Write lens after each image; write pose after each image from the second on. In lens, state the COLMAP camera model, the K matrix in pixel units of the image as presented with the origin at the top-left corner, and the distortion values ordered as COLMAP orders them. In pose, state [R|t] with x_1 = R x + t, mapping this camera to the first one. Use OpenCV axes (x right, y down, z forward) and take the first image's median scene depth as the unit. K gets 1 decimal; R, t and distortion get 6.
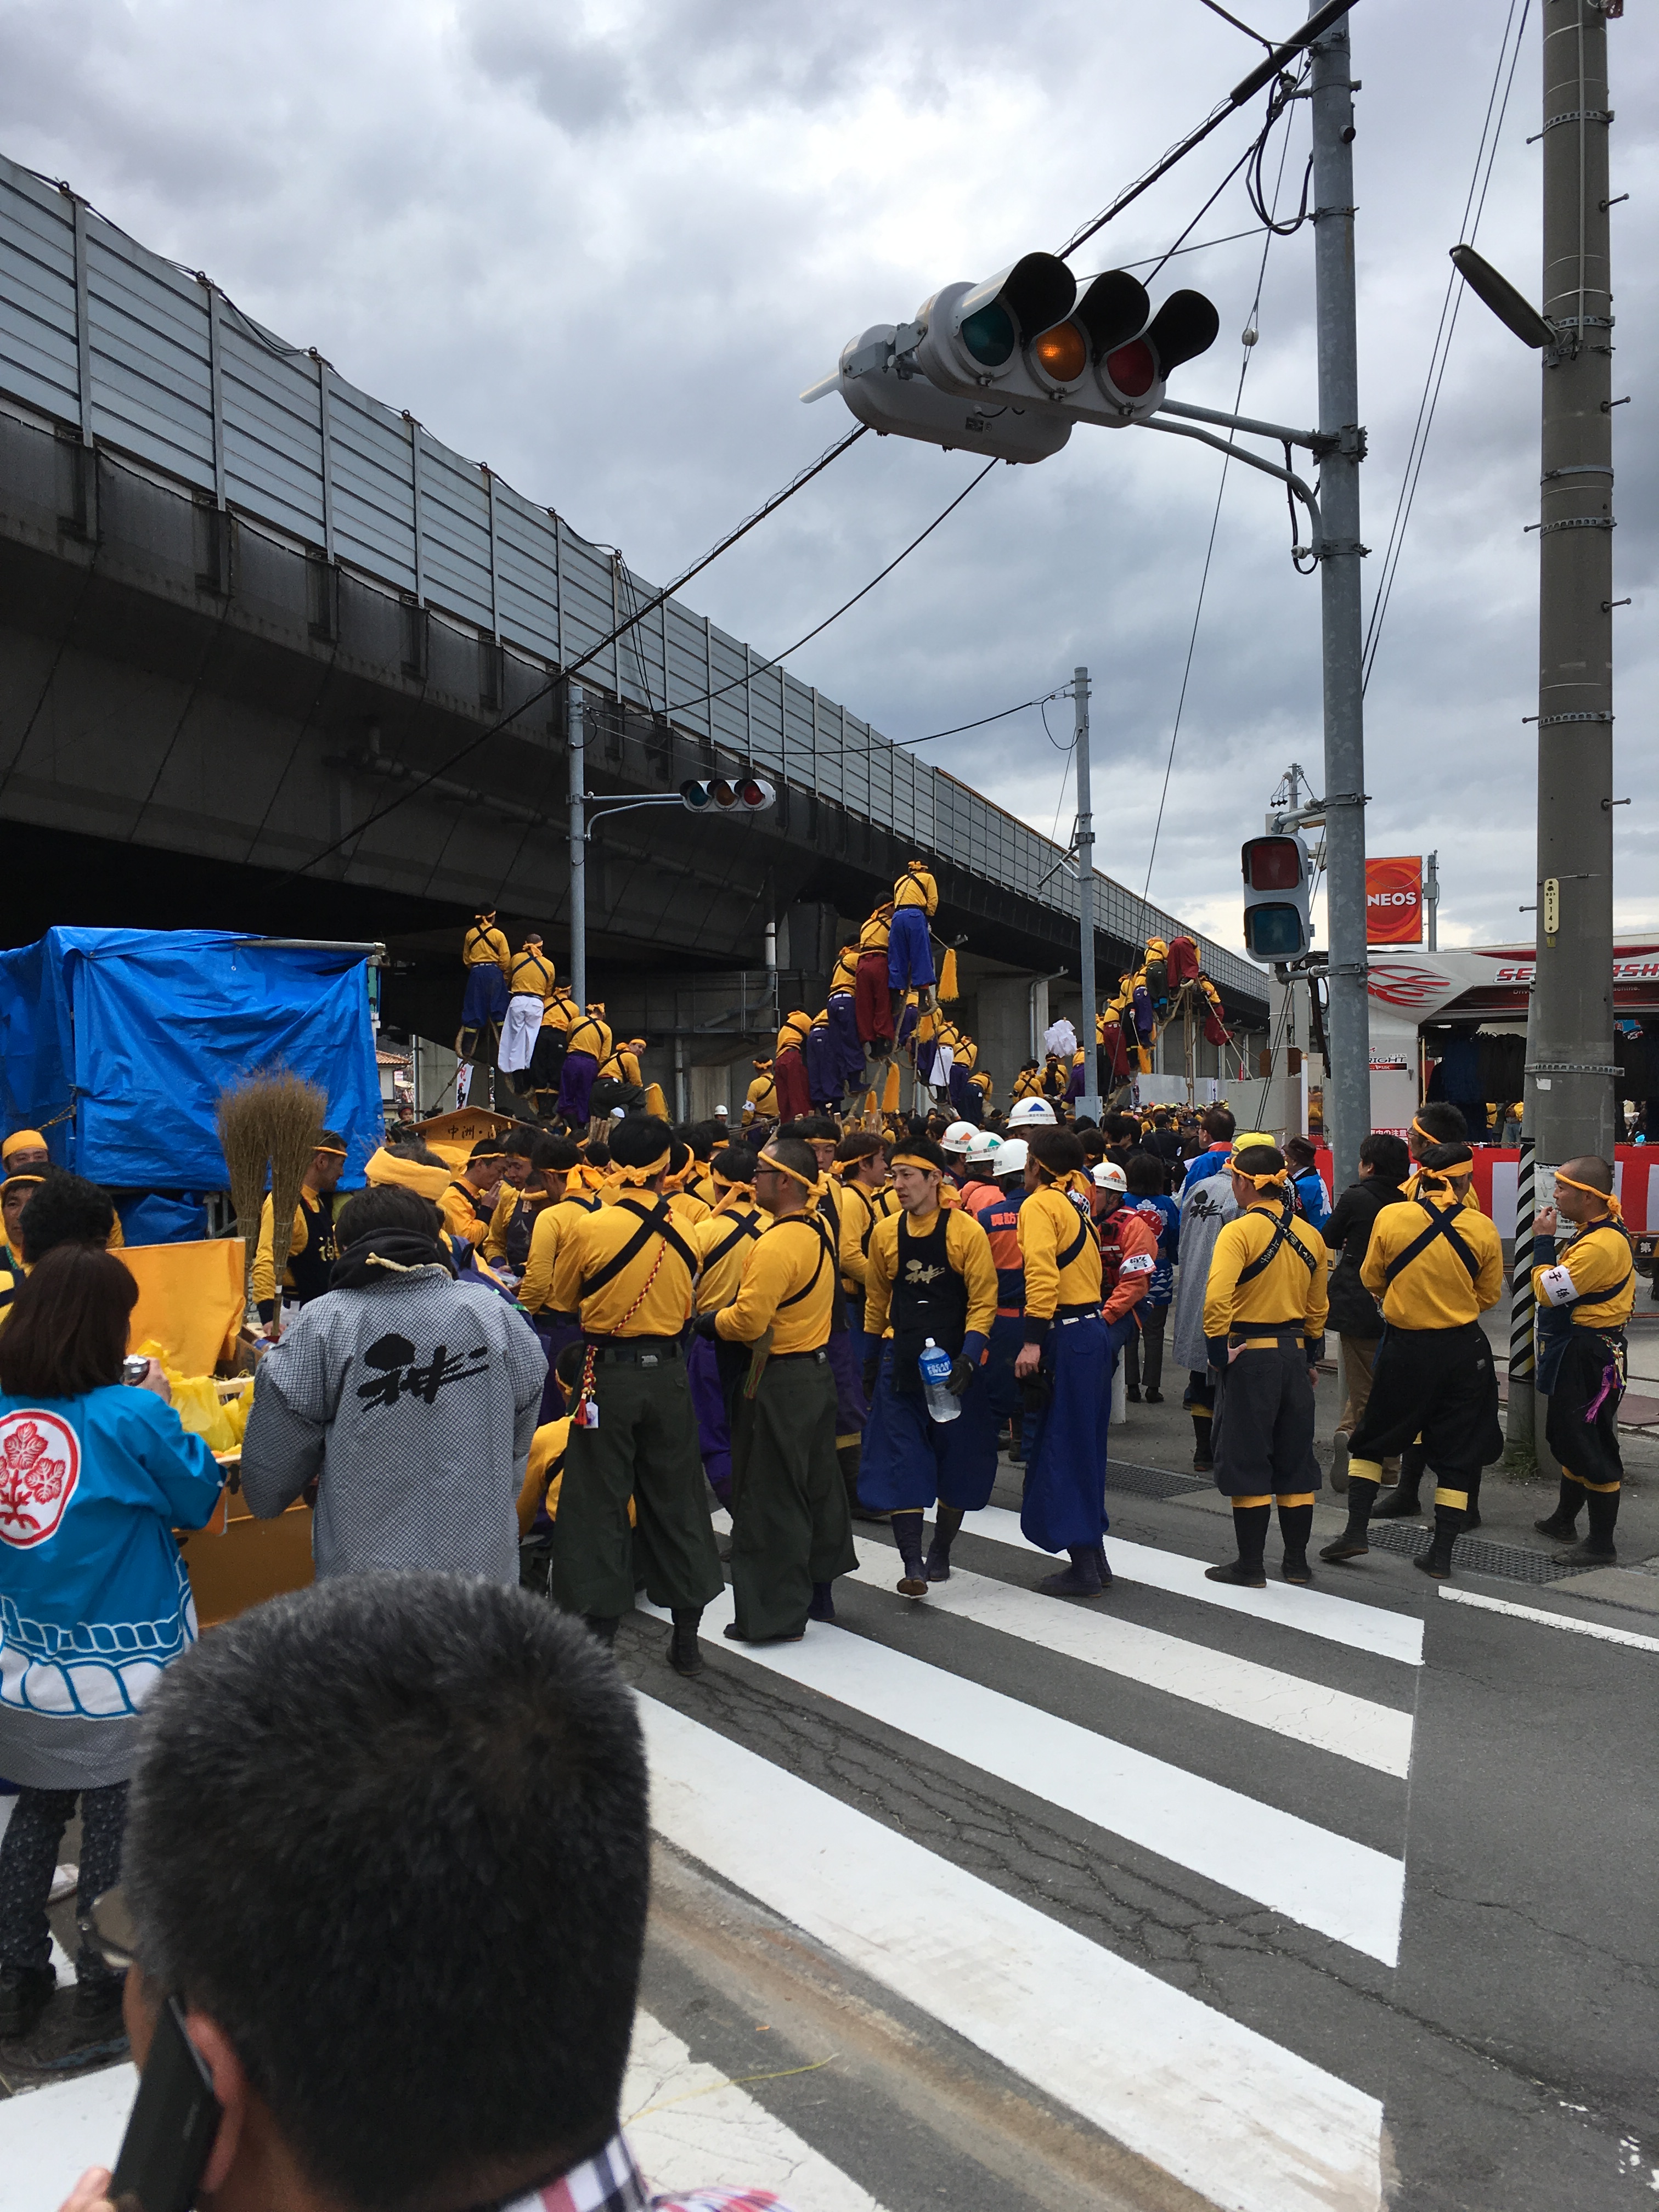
lens RADIAL K [[1849.6, 0, 792.2], [0, 1849.6, 1114.7], [0, 0, 1]] dist [0.037616, -0.004427]
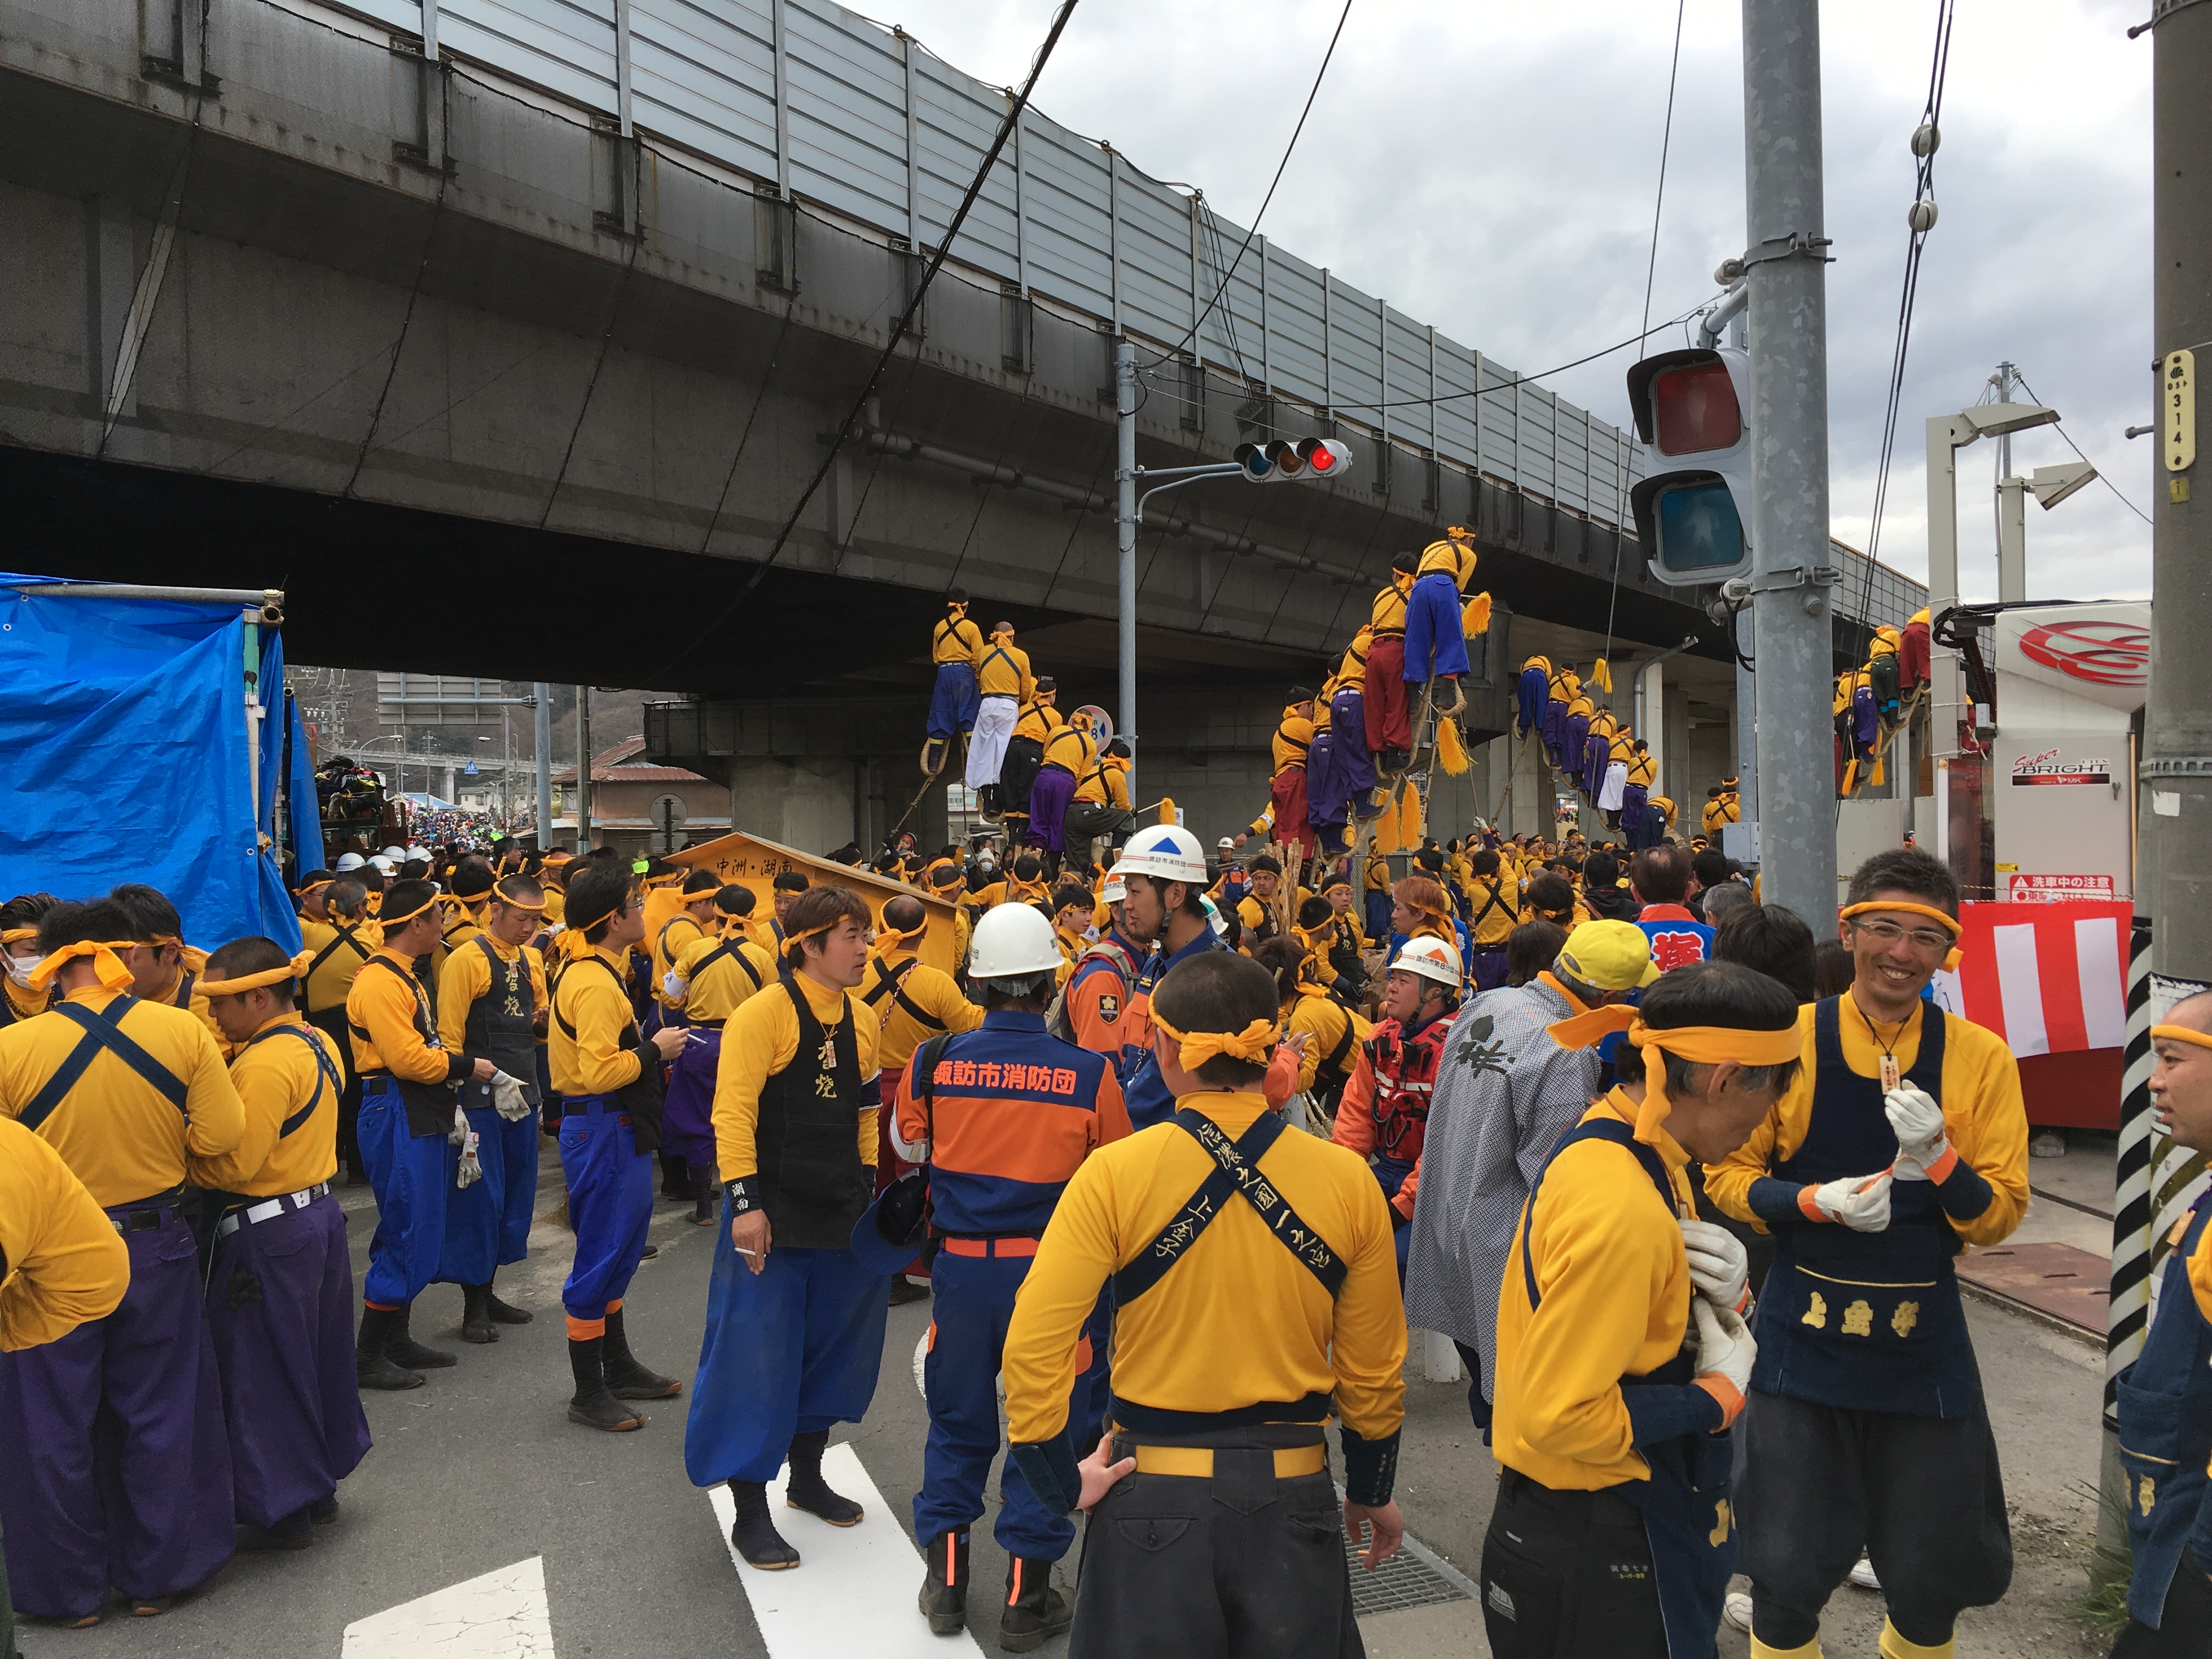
lens RADIAL K [[1850.2, 0, 1089.3], [0, 1850.2, 829.2], [0, 0, 1]] dist [0.066519, -0.101791]
pose [[0.966657, 0.005037, -0.256025, 0.121910], [-0.006211, 0.999974, -0.003780, -0.003103], [0.255999, 0.005244, 0.966663, 0.223914]]
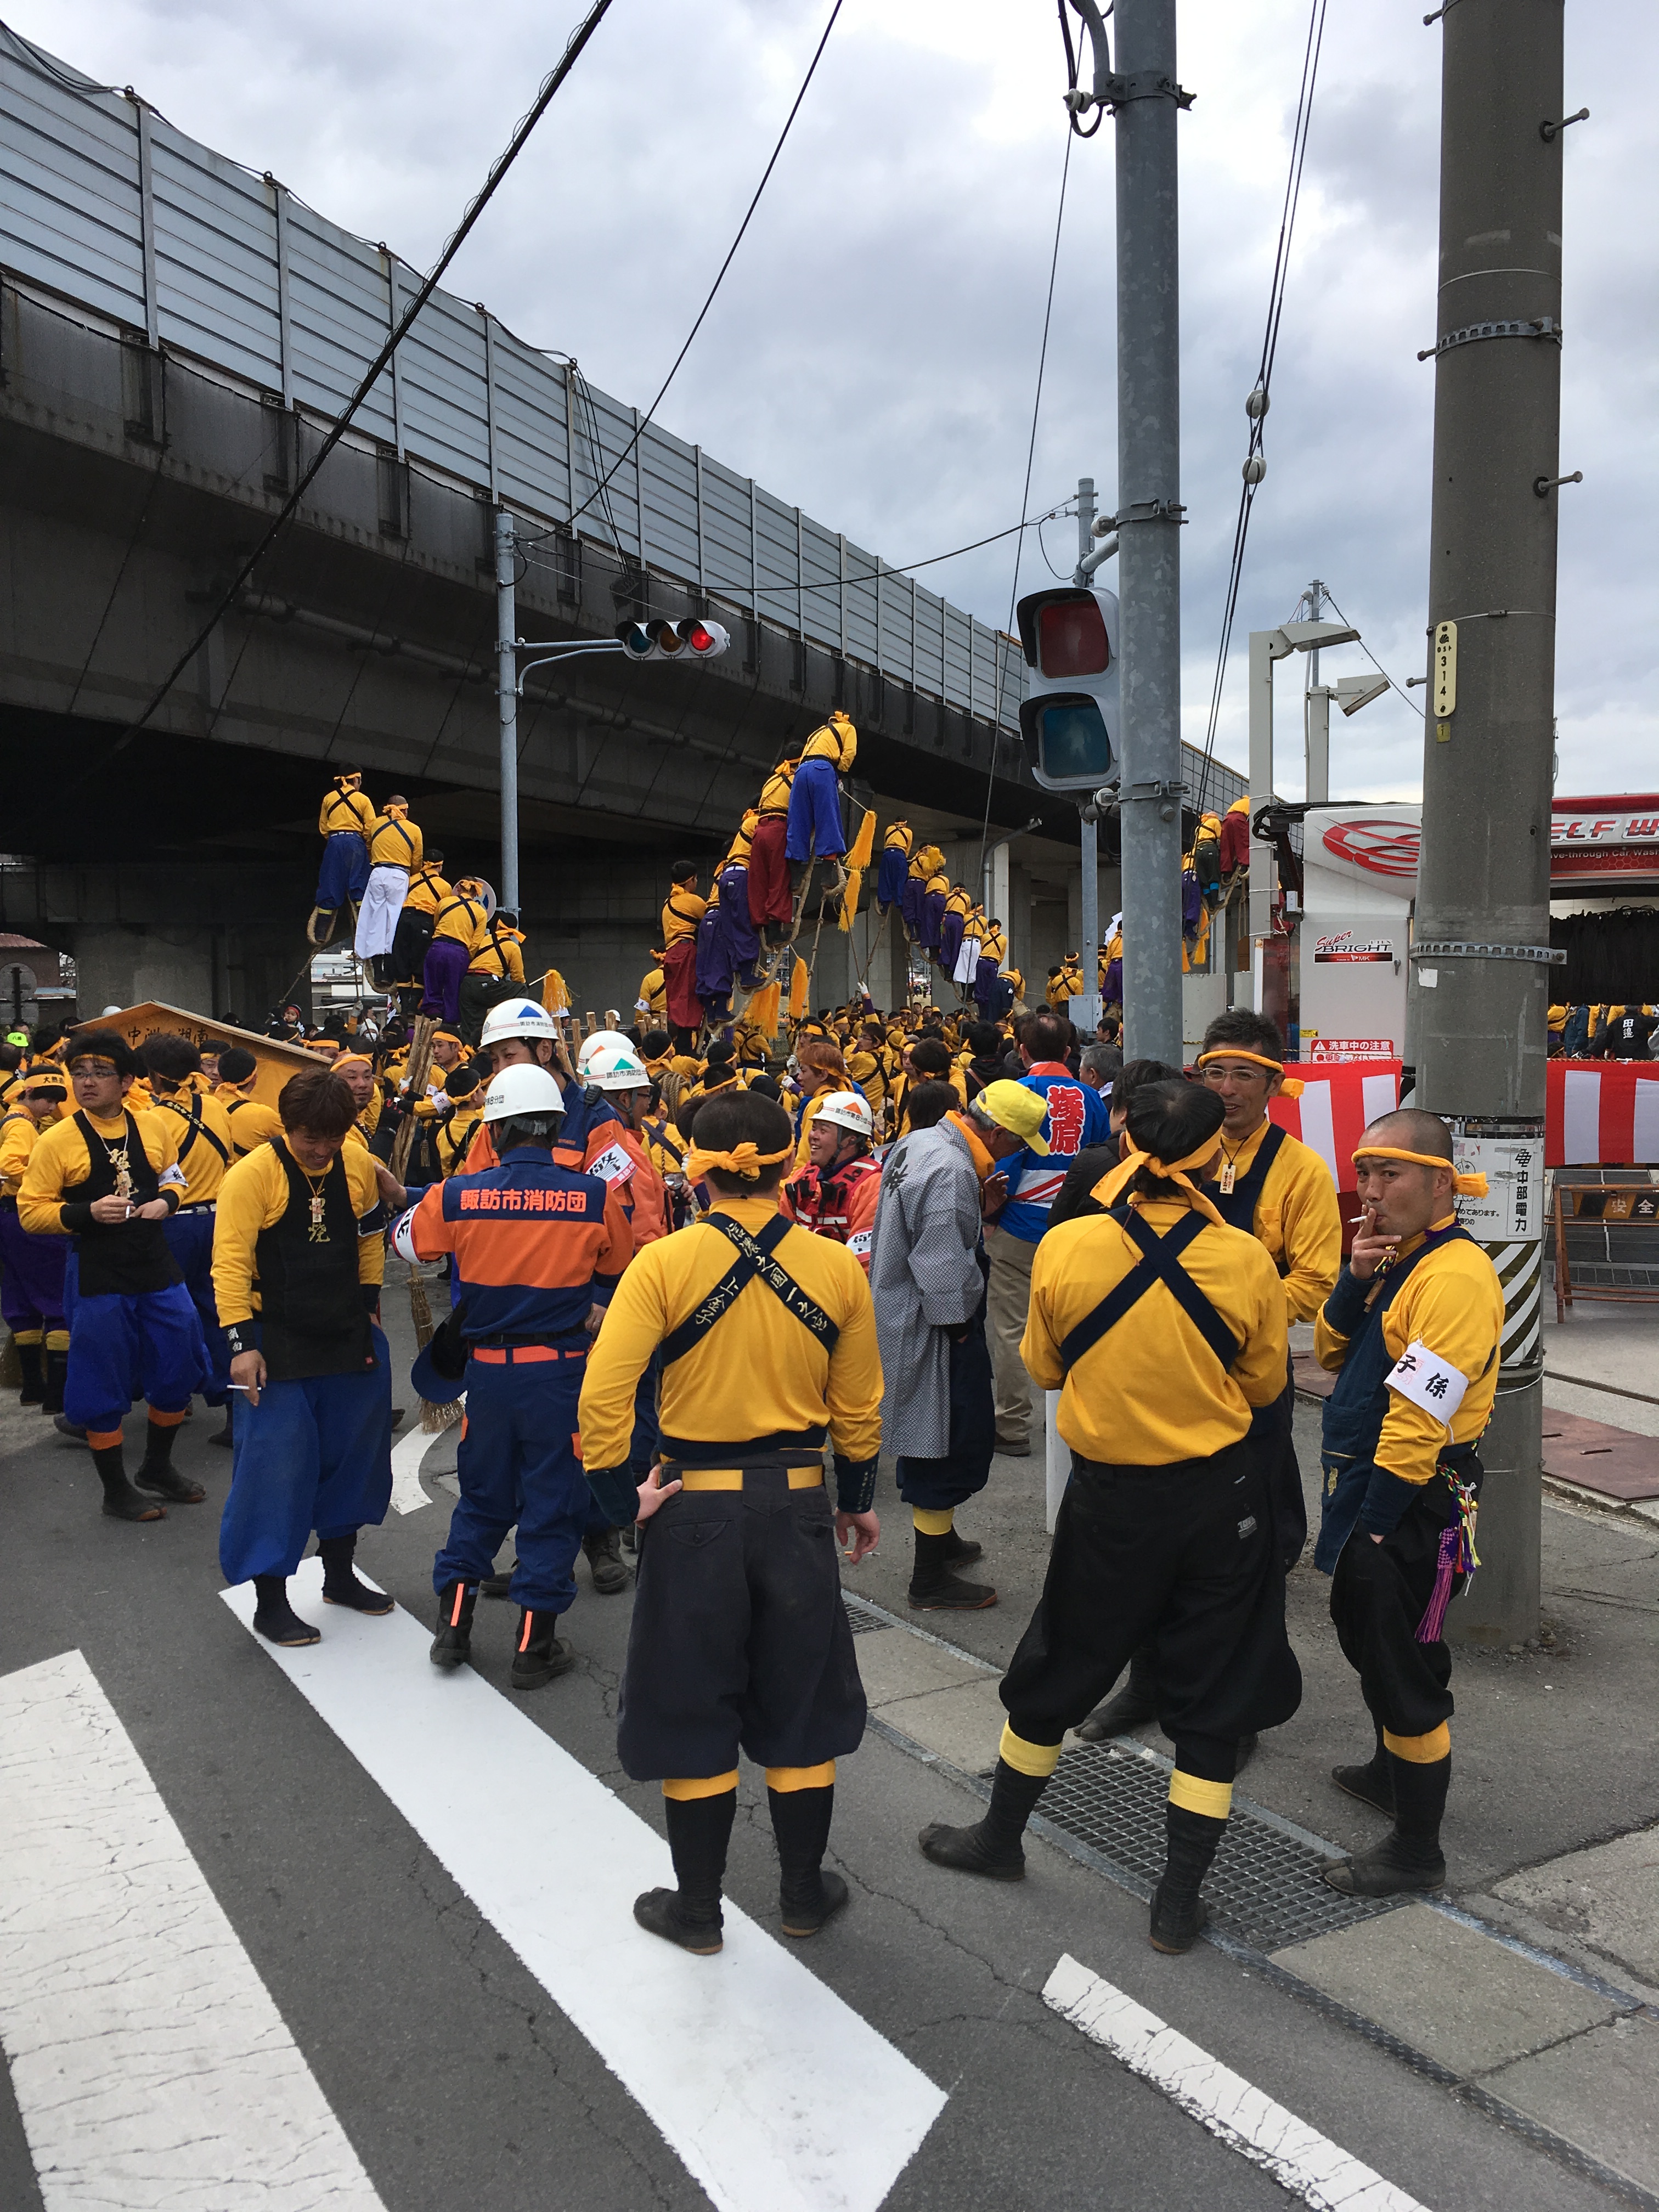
lens RADIAL K [[1850.2, 0, 800.3], [0, 1850.2, 1111.7], [0, 0, 1]] dist [0.066519, -0.101791]
pose [[0.997629, 0.010445, -0.068019, 0.112844], [-0.006744, 0.998496, 0.054411, -0.002149], [0.068485, -0.053824, 0.996199, 0.181679]]
